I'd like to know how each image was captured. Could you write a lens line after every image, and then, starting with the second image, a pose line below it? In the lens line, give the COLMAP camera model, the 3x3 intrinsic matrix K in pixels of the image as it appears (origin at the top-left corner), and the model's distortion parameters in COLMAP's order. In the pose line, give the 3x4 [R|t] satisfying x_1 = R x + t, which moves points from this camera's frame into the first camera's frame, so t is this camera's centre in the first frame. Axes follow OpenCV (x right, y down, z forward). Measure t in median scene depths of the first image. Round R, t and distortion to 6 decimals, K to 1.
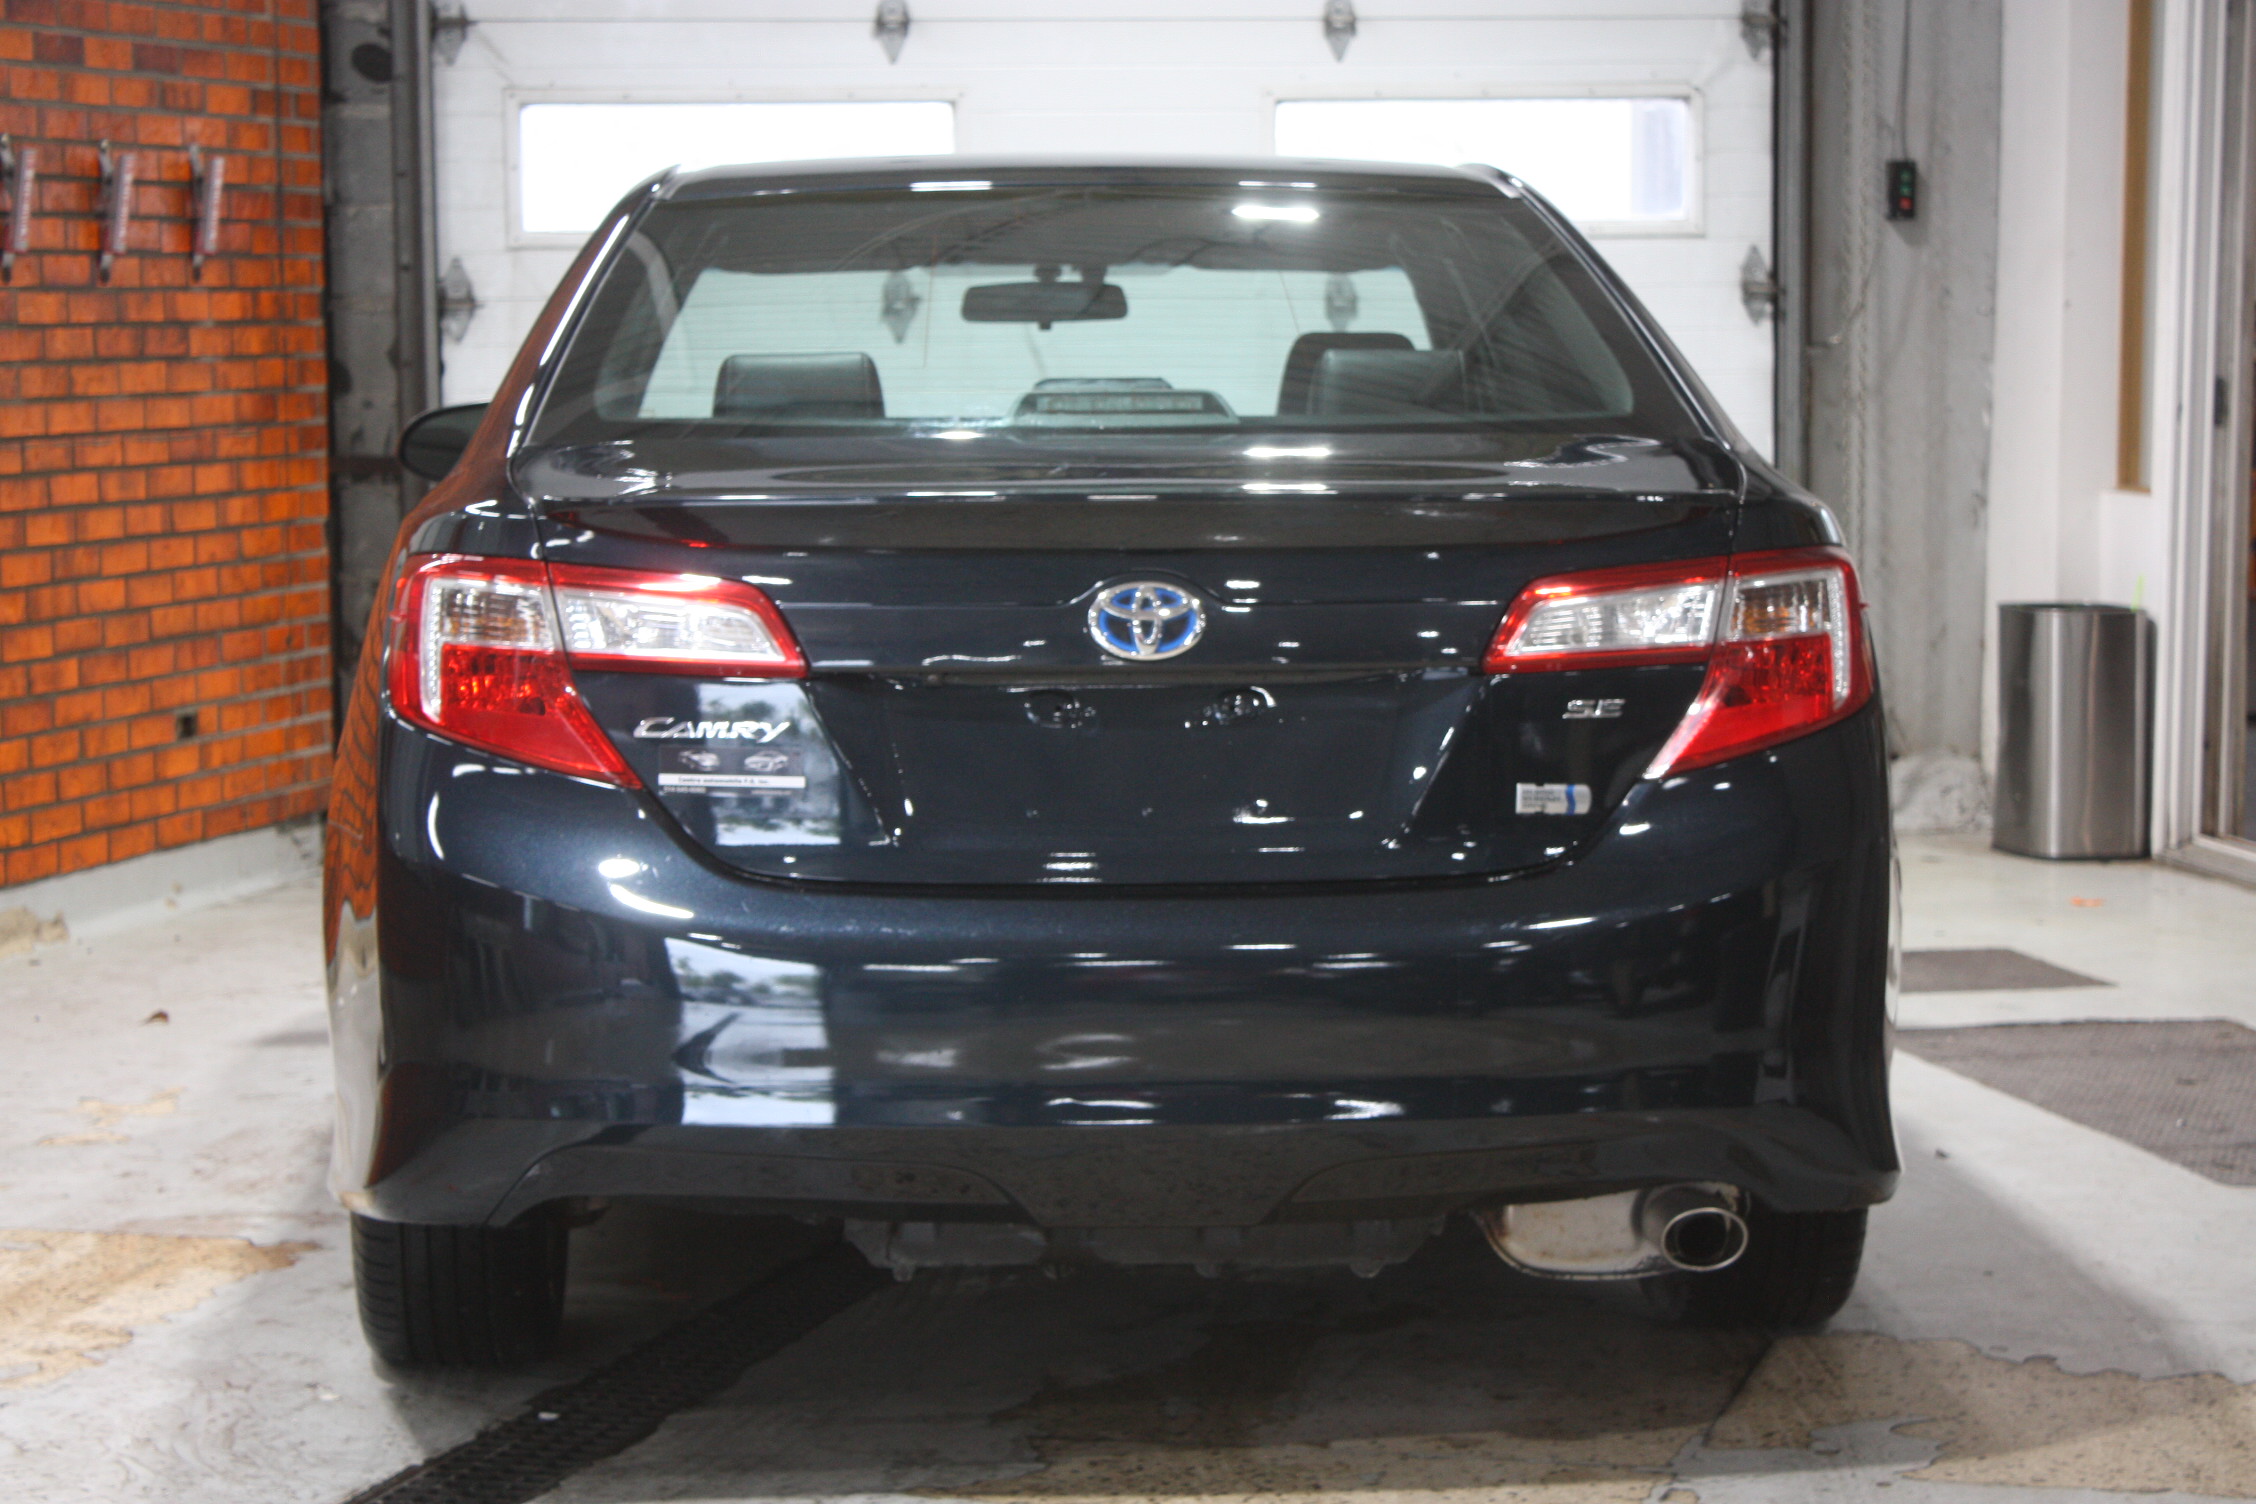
lens RADIAL K [[5369.9, 0, 1135.3], [0, 5369.9, 745.2], [0, 0, 1]] dist [0.130651, 0.000000]
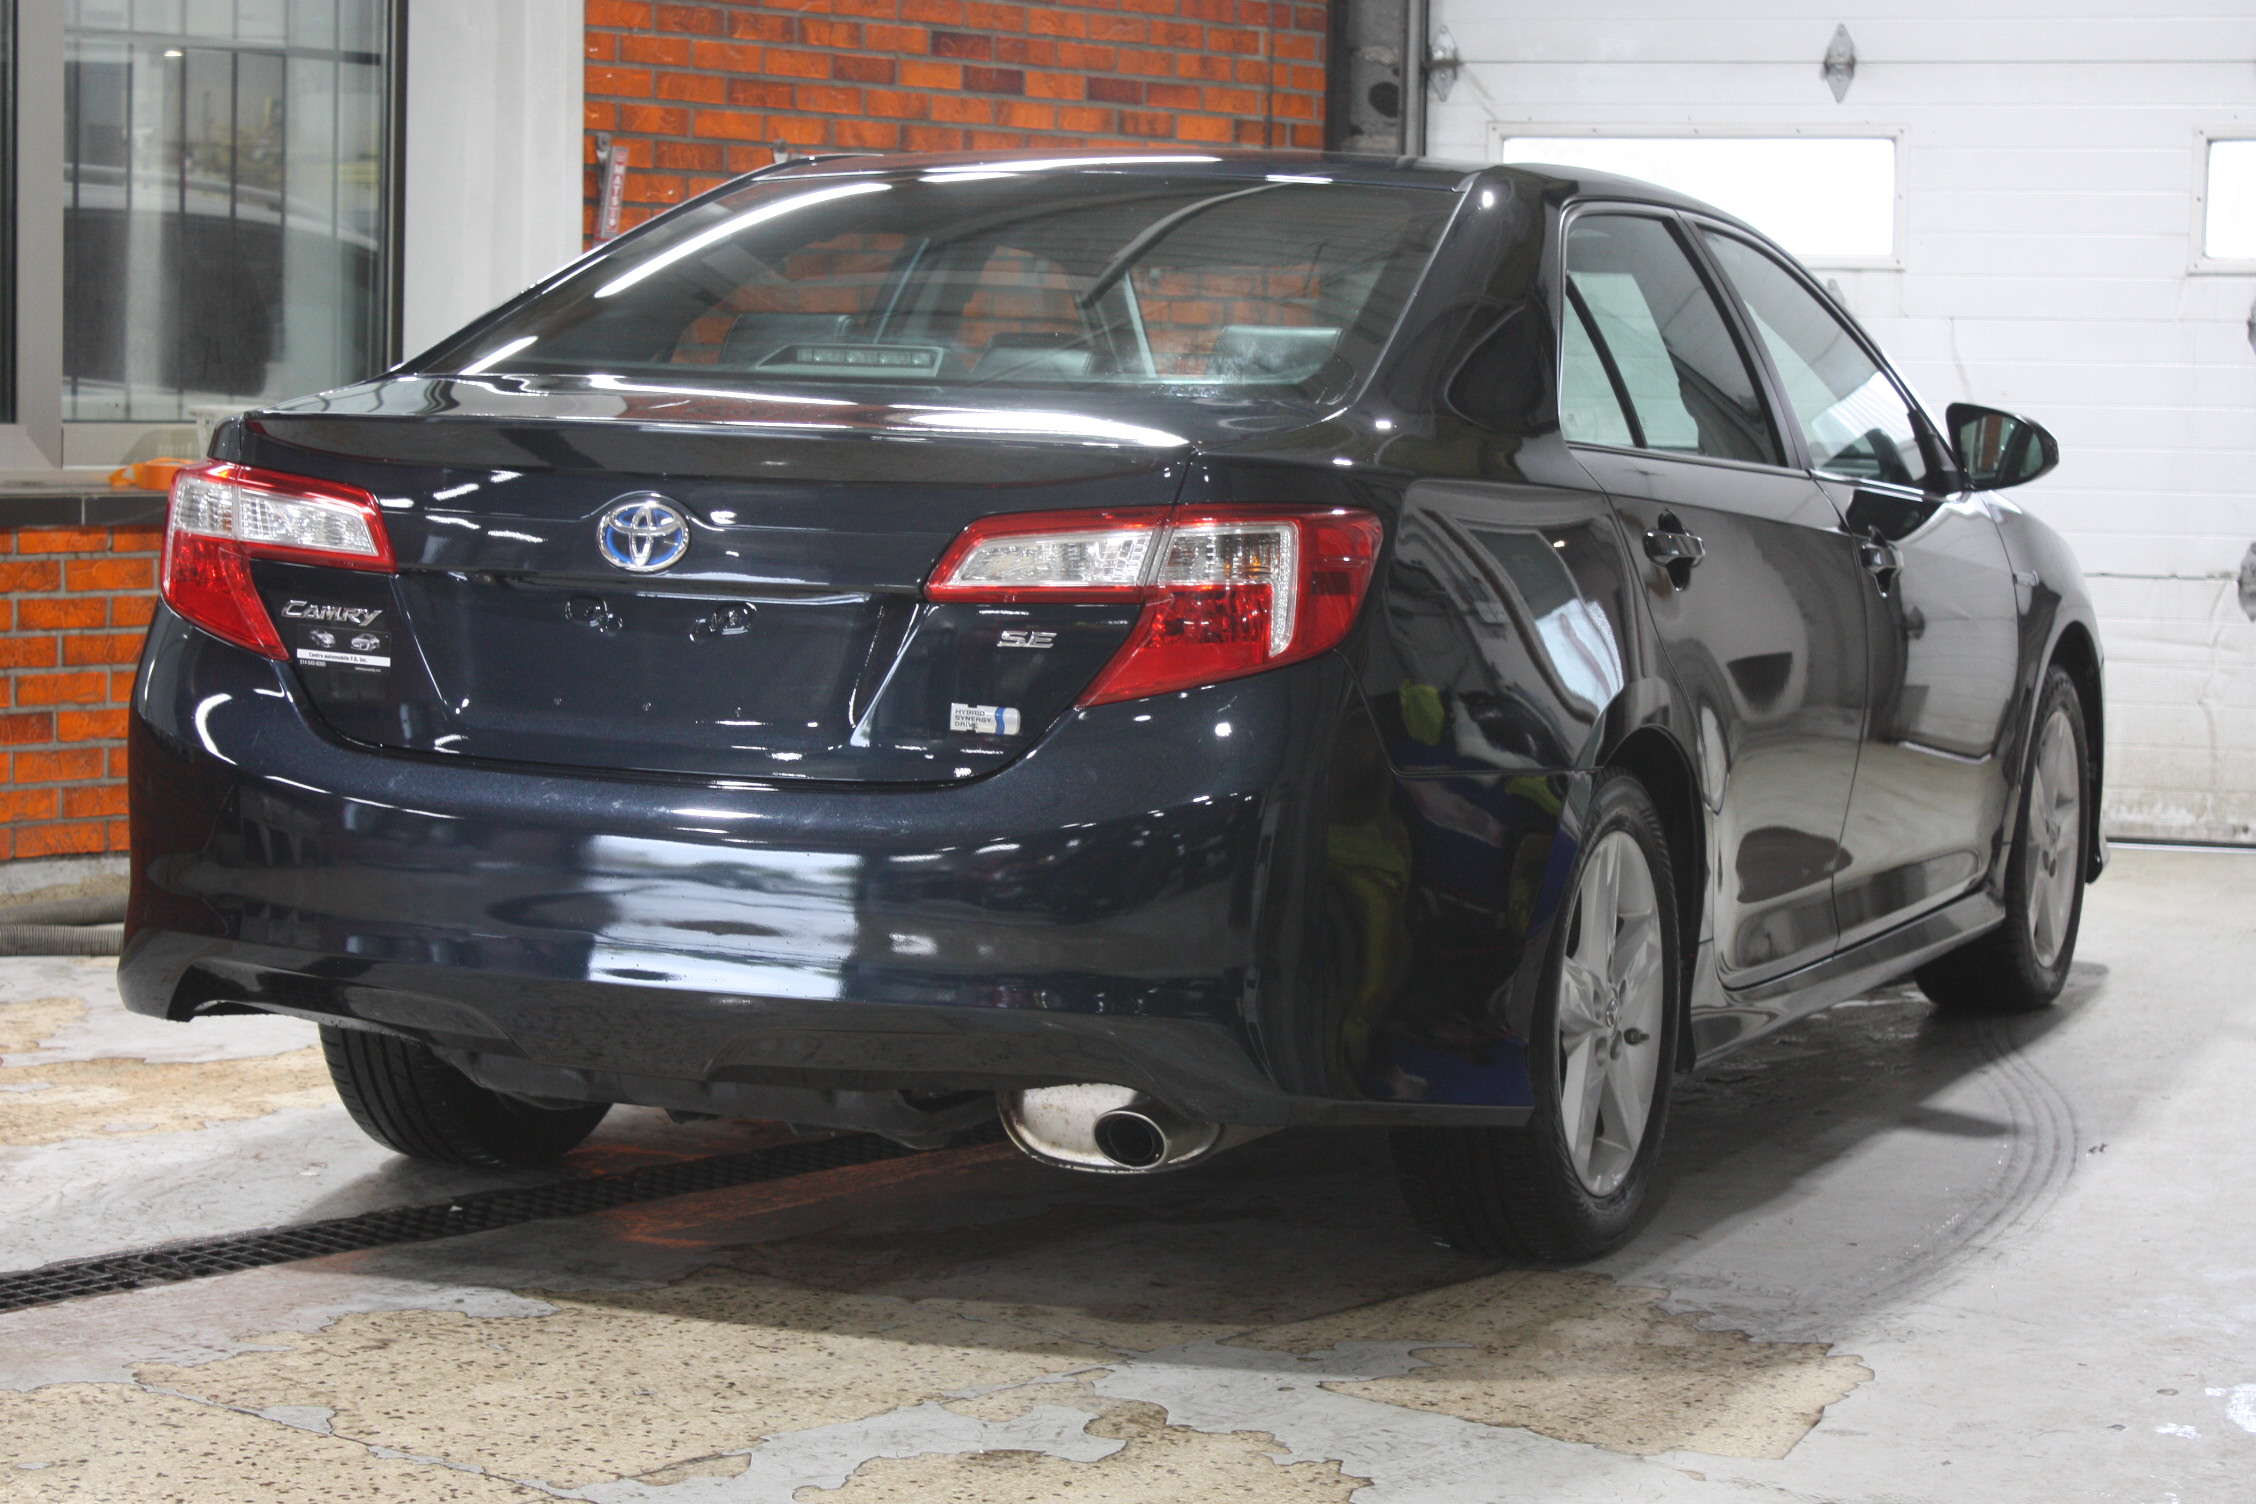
lens RADIAL K [[4842.9, 0, 1125.8], [0, 4842.9, 762.5], [0, 0, 1]] dist [0.065362, 0.000000]
pose [[0.898696, 0.068037, -0.433263, 0.284709], [-0.068458, 0.997546, 0.014649, 0.001245], [0.433197, 0.016495, 0.901148, 0.067168]]
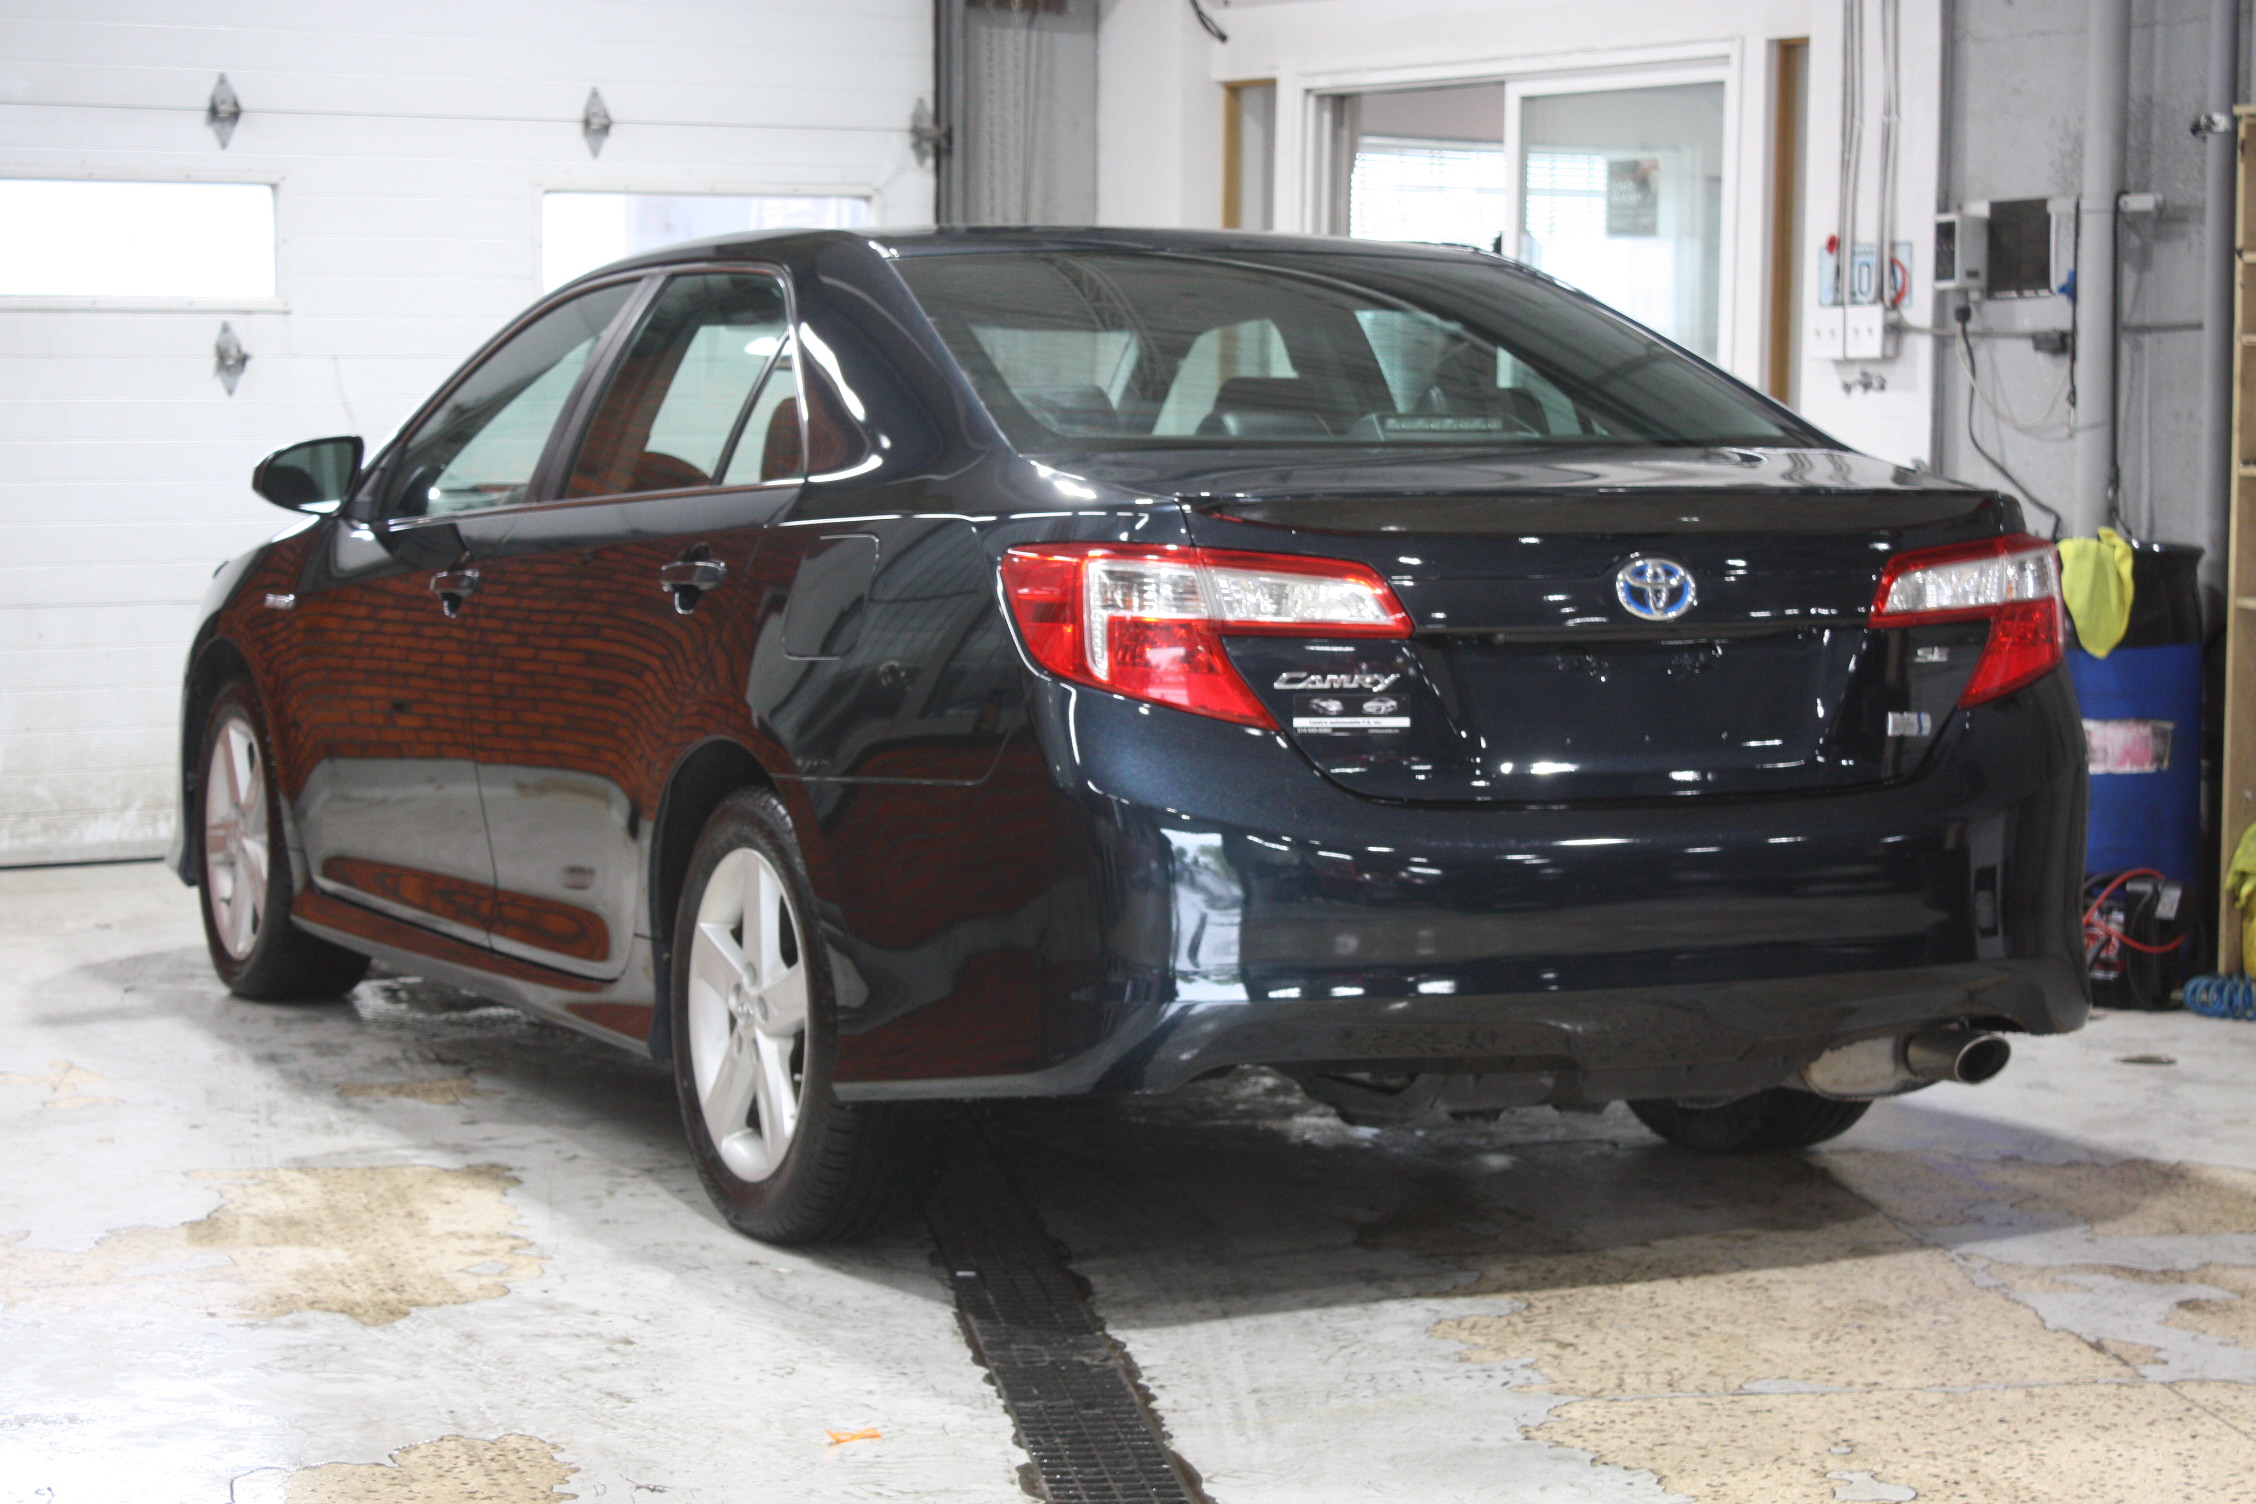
lens RADIAL K [[4981.8, 0, 1121.4], [0, 4981.8, 749.6], [0, 0, 1]] dist [0.131023, 0.000000]
pose [[0.922821, -0.021848, 0.384608, -0.302602], [0.026864, 0.999610, -0.007673, 0.010861], [-0.384290, 0.017413, 0.923048, -0.023587]]
